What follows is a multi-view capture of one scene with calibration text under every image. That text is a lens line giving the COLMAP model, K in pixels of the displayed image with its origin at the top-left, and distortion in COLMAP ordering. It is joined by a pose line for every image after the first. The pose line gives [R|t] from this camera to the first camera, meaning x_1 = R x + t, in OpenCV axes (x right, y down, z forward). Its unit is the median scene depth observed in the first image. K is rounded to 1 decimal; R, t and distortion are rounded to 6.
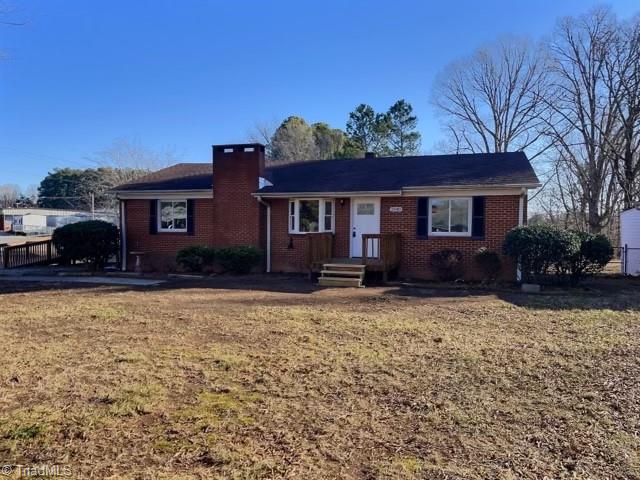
lens RADIAL K [[483.8, 0, 320.0], [0, 483.8, 240.0], [0, 0, 1]] dist [0.074027, -0.101114]
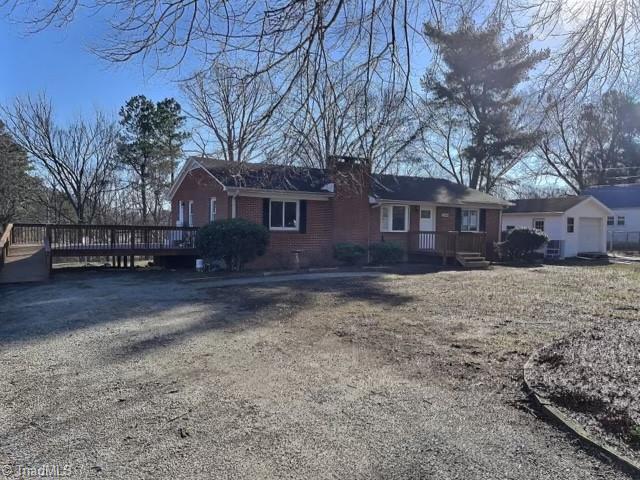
lens RADIAL K [[483.8, 0, 320.0], [0, 483.8, 240.0], [0, 0, 1]] dist [0.074027, -0.101114]
pose [[0.680966, -0.014790, 0.732166, -1.003515], [0.008132, 0.999887, 0.012635, -0.007908], [-0.732270, -0.002650, 0.681009, 0.227621]]
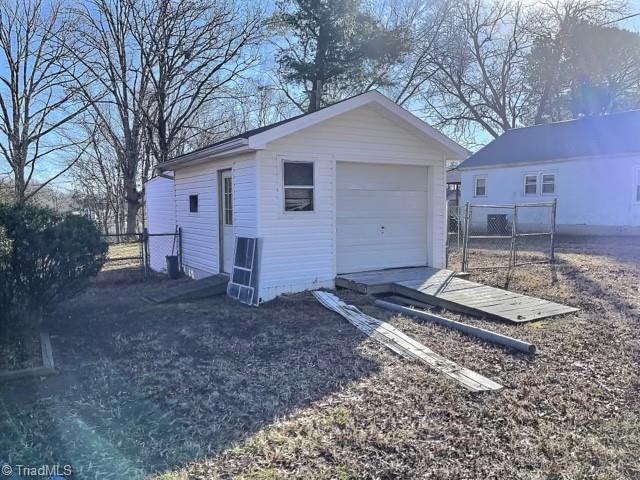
lens RADIAL K [[483.8, 0, 320.0], [0, 483.8, 240.0], [0, 0, 1]] dist [0.074027, -0.101114]
pose [[0.647915, -0.061740, 0.759206, 0.247530], [0.025867, 0.997918, 0.059078, -0.007863], [-0.761273, -0.018639, 0.648163, 0.395967]]
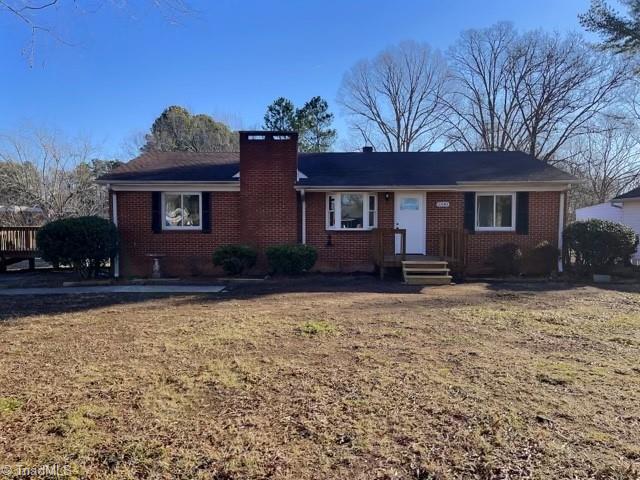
lens RADIAL K [[483.8, 0, 320.0], [0, 483.8, 240.0], [0, 0, 1]] dist [0.074027, -0.101114]
pose [[0.959800, -0.015821, 0.280238, -0.306316], [0.014180, 0.999868, 0.007883, -0.001839], [-0.280326, -0.003592, 0.959898, 0.104184]]
